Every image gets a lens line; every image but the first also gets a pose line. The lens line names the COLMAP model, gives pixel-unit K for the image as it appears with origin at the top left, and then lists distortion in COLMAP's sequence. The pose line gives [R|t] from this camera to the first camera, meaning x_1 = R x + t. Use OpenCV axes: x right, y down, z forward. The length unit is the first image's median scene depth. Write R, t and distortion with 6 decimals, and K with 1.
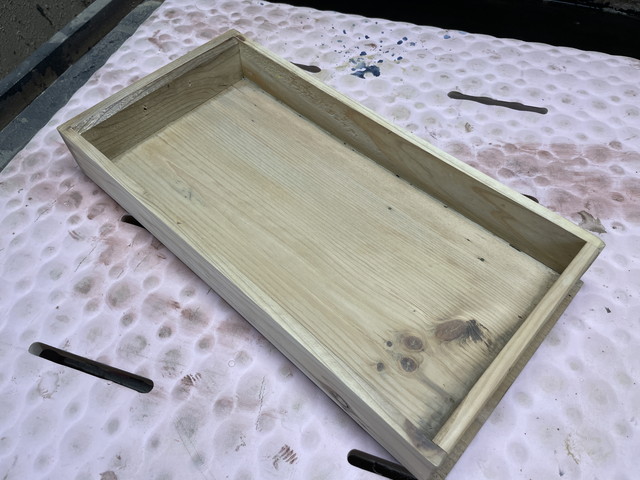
lens RADIAL K [[487.7, 0, 320.0], [0, 487.7, 240.0], [0, 0, 1]] dist [0.007608, -0.066143]
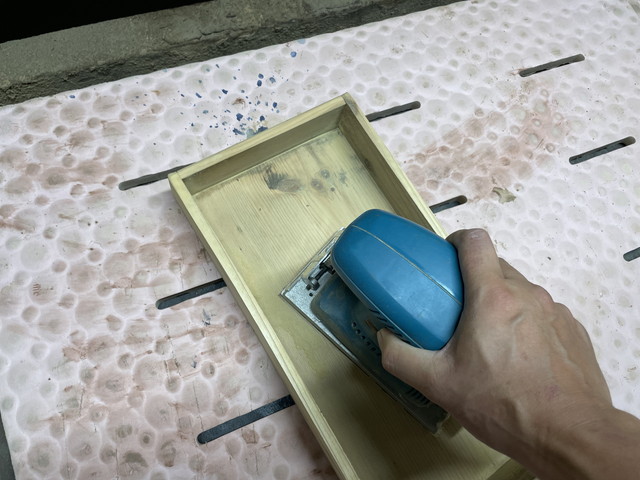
lens RADIAL K [[487.7, 0, 320.0], [0, 487.7, 240.0], [0, 0, 1]] dist [0.007608, -0.066143]
pose [[0.745587, -0.567215, 0.349809, -0.280126], [0.415153, 0.805957, 0.421997, -0.569900], [-0.521294, -0.169411, 0.836392, 0.109388]]
